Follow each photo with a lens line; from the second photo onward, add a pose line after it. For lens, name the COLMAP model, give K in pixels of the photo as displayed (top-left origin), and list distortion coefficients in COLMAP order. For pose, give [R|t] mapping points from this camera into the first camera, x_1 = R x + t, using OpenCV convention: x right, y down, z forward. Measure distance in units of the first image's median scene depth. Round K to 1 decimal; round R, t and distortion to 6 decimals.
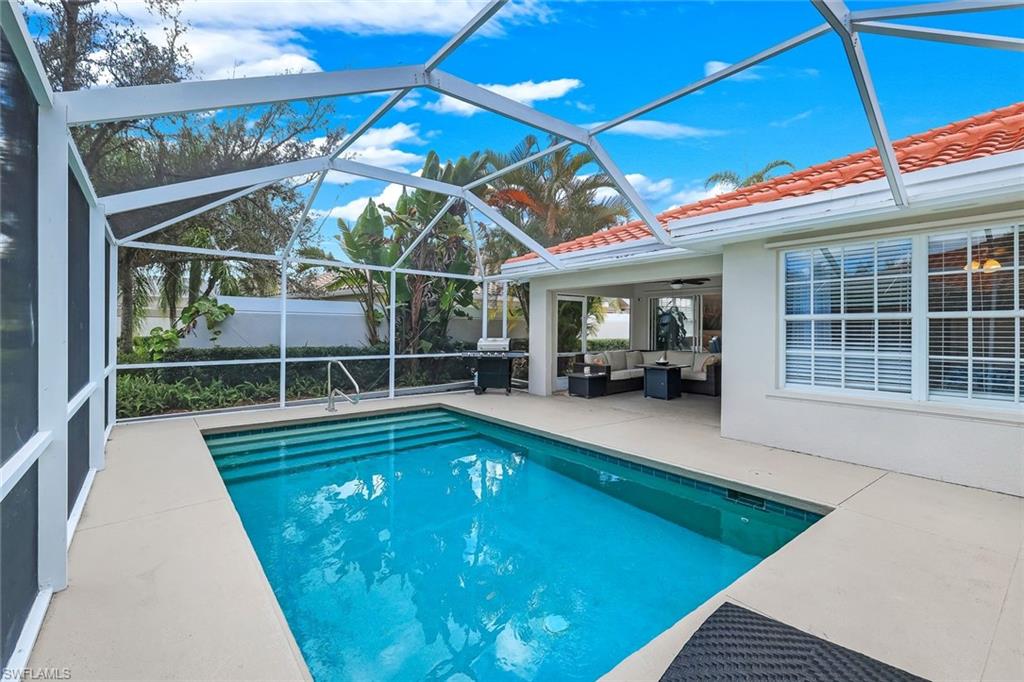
lens RADIAL K [[450.2, 0, 512.0], [0, 450.2, 333.6], [0, 0, 1]] dist [-0.001577, 0.000114]
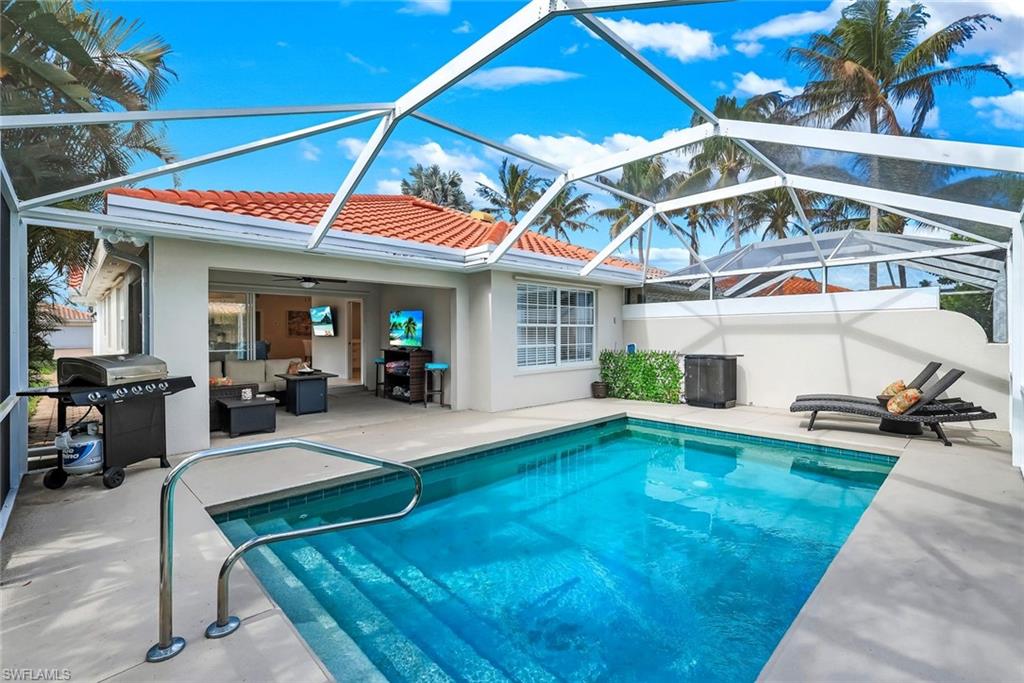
lens RADIAL K [[450.2, 0, 512.0], [0, 450.2, 334.1], [0, 0, 1]] dist [-0.001577, 0.000114]
pose [[-0.092027, -0.011778, 0.995687, -1.048795], [0.003699, 0.999919, 0.012170, -0.024118], [-0.995750, 0.004803, -0.091976, 1.264269]]
